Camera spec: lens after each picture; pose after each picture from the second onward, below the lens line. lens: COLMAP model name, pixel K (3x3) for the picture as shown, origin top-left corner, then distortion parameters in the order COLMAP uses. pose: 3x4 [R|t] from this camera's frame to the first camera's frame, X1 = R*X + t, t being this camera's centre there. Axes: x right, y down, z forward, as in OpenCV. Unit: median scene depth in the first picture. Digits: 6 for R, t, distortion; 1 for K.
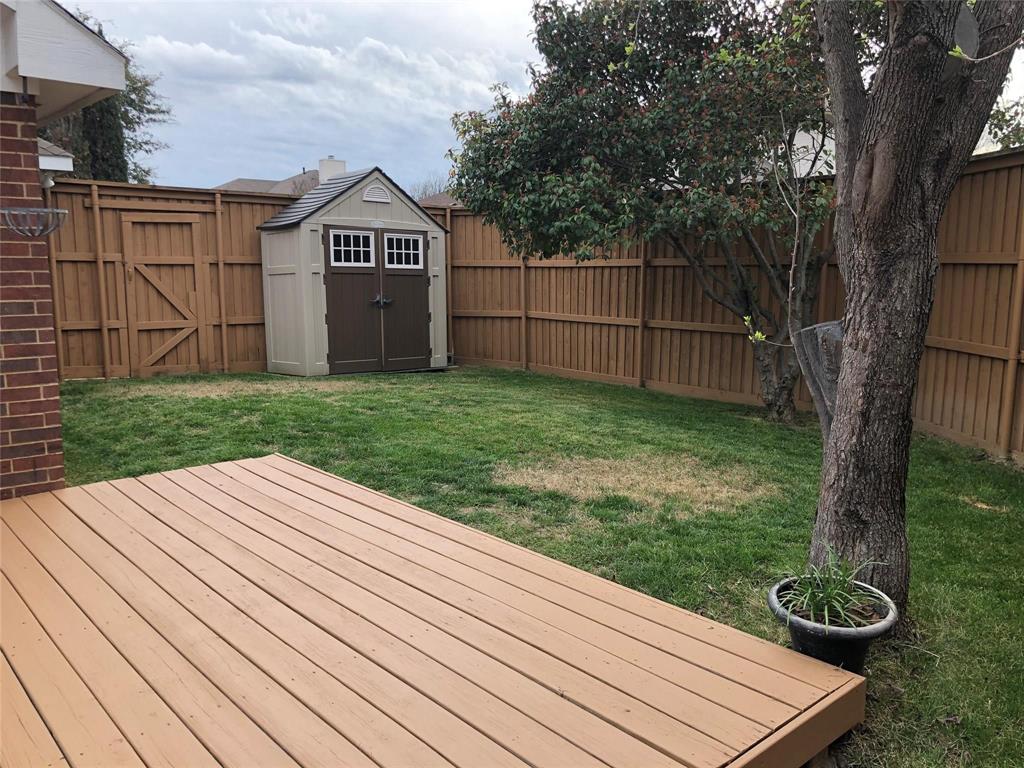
lens RADIAL K [[842.1, 0, 507.2], [0, 842.1, 385.4], [0, 0, 1]] dist [0.033038, -0.037757]
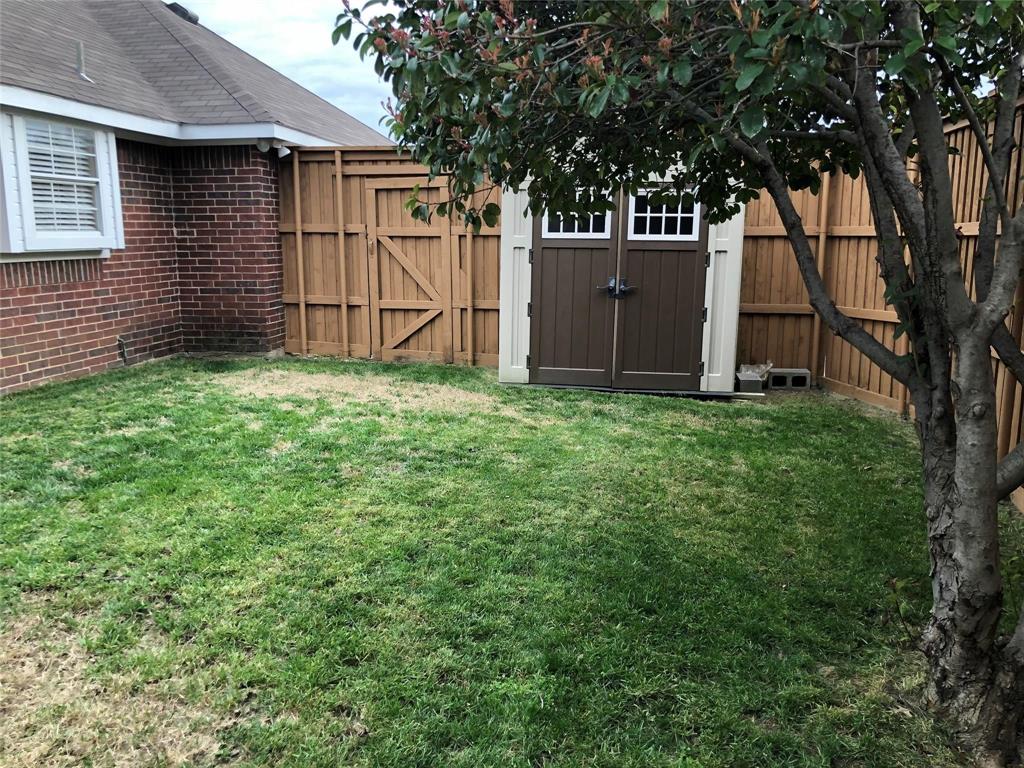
lens RADIAL K [[842.1, 0, 512.9], [0, 842.1, 386.8], [0, 0, 1]] dist [0.033038, -0.037757]
pose [[0.640441, 0.135890, -0.755889, 0.343336], [-0.097432, 0.990646, 0.095543, -0.080480], [0.761802, 0.012458, 0.647690, 0.504963]]
